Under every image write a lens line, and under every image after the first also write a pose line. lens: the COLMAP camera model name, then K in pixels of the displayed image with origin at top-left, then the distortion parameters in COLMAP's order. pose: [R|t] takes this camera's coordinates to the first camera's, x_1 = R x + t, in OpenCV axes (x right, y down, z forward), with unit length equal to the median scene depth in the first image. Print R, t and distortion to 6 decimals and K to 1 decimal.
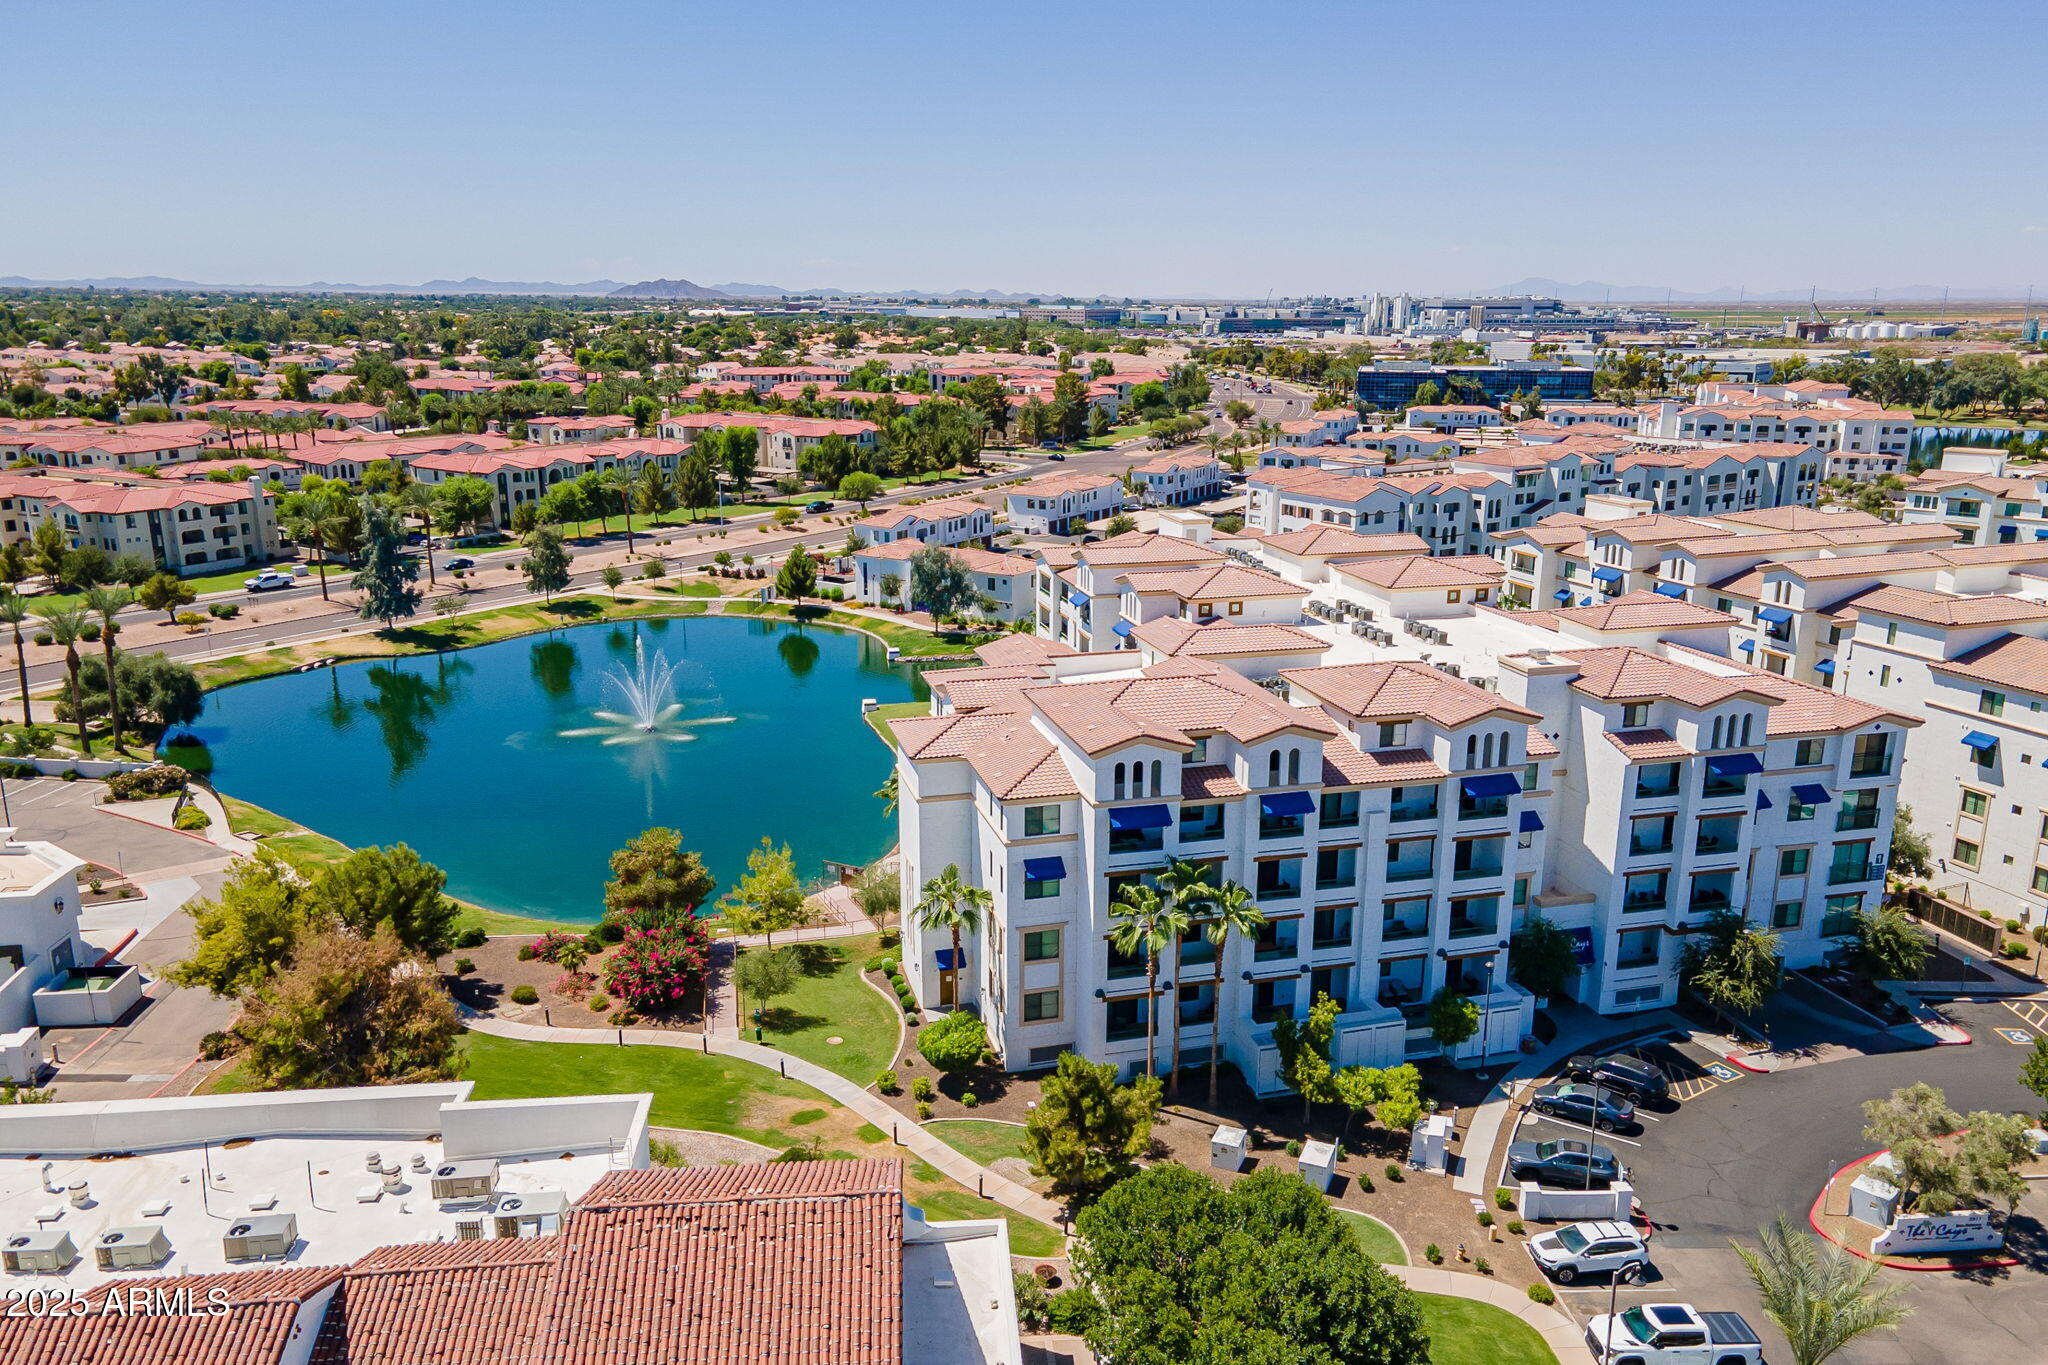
lens RADIAL K [[1475.1, 0, 1036.8], [0, 1475.1, 674.7], [0, 0, 1]] dist [0.023544, 0.042122]
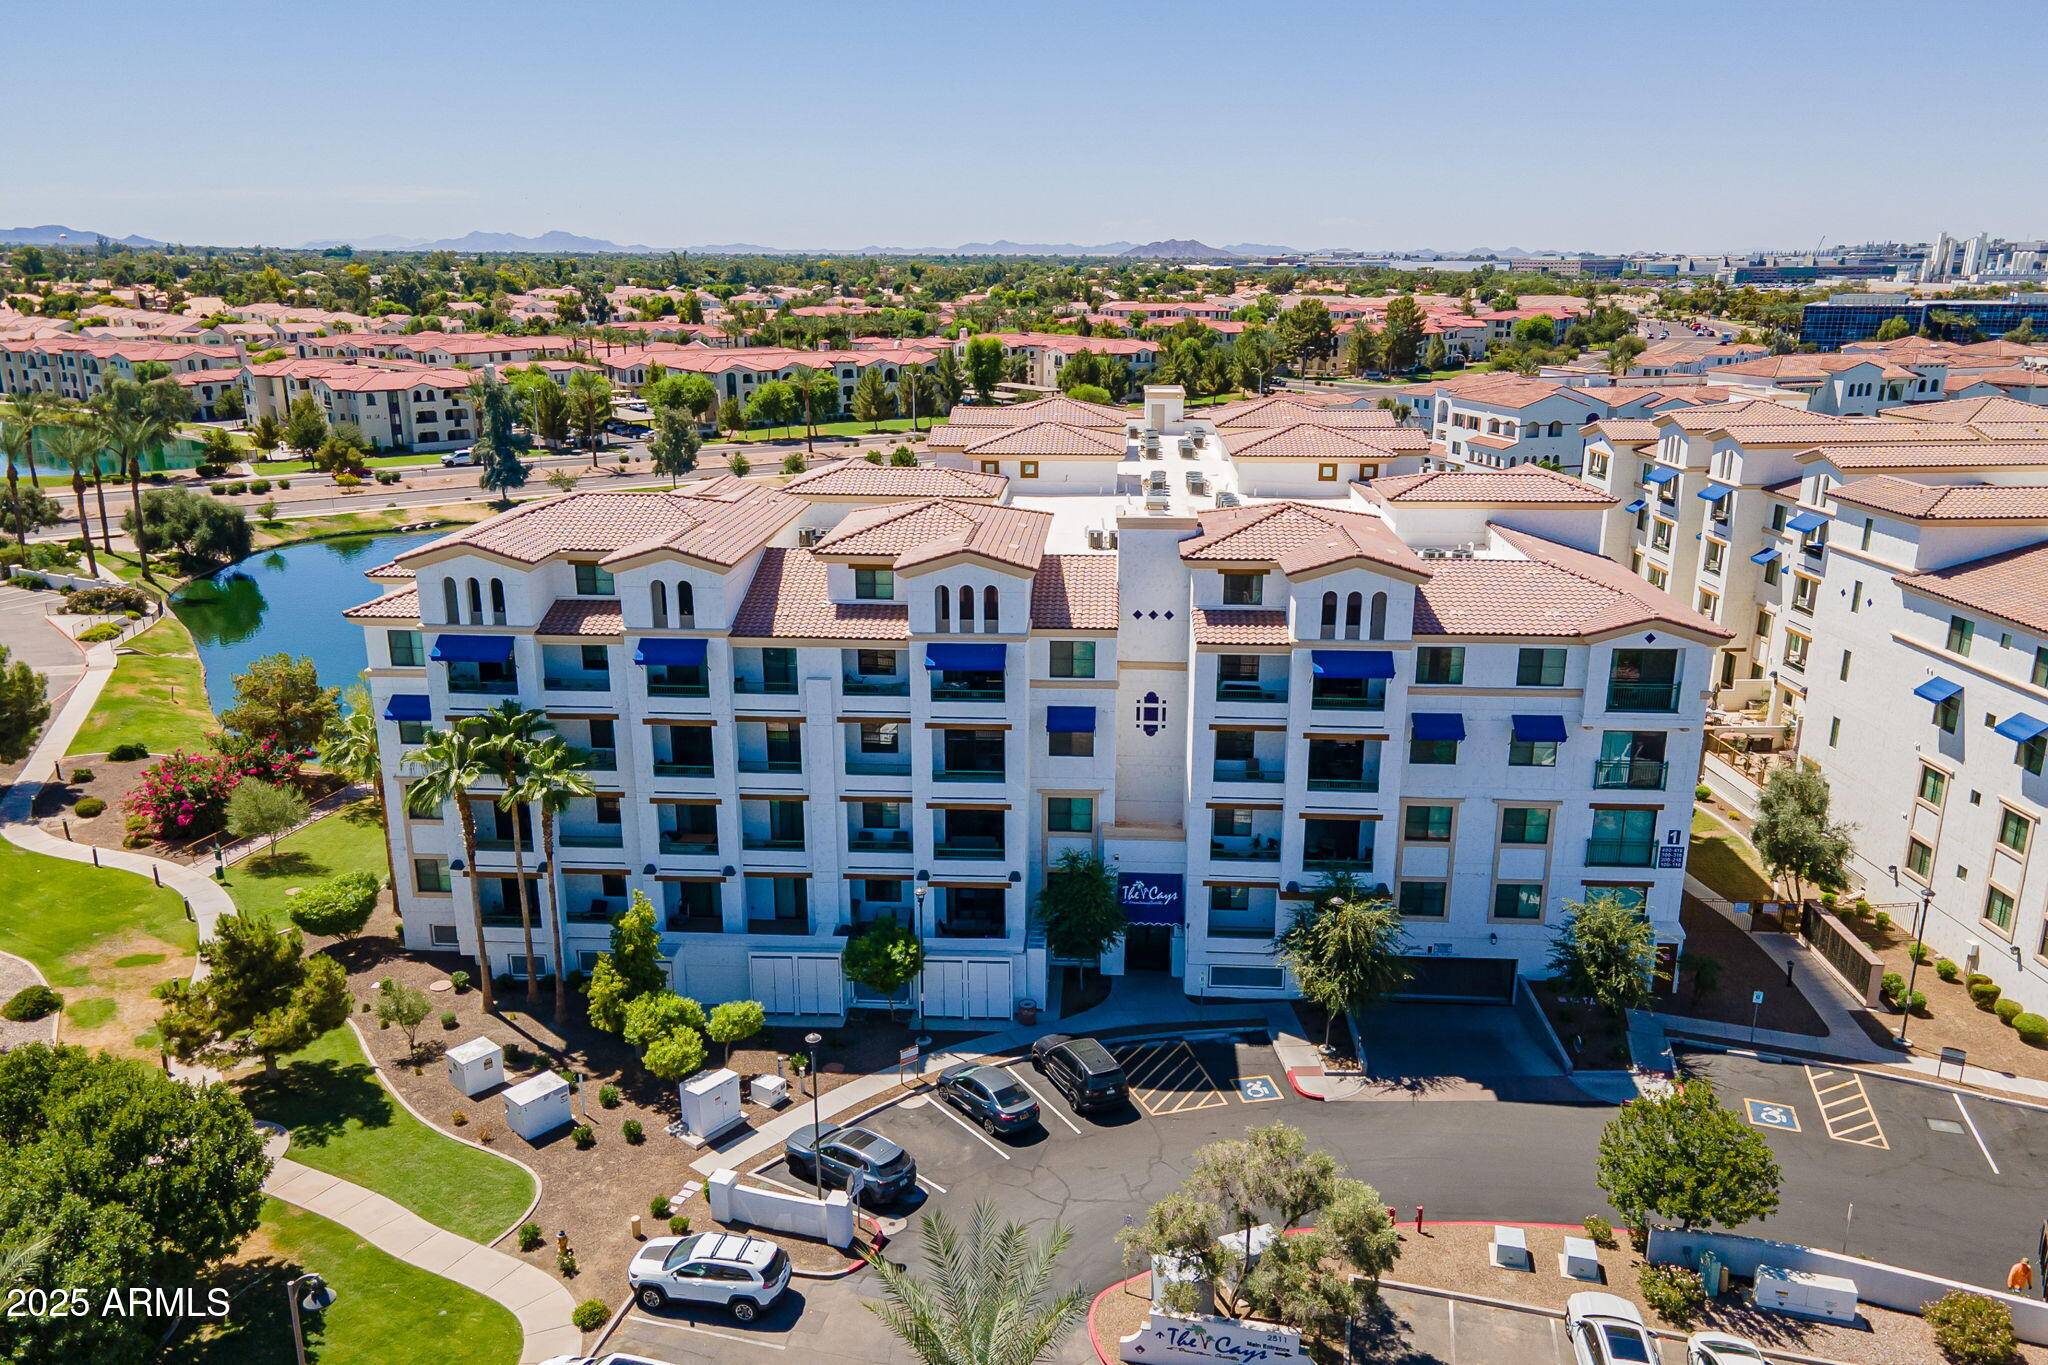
lens RADIAL K [[1475.1, 0, 1036.8], [0, 1475.1, 674.7], [0, 0, 1]] dist [0.023544, 0.042122]
pose [[0.947589, 0.084966, -0.307986, 0.425437], [-0.076848, 0.996302, 0.038417, 0.039291], [0.310112, -0.012736, 0.950615, 0.229054]]
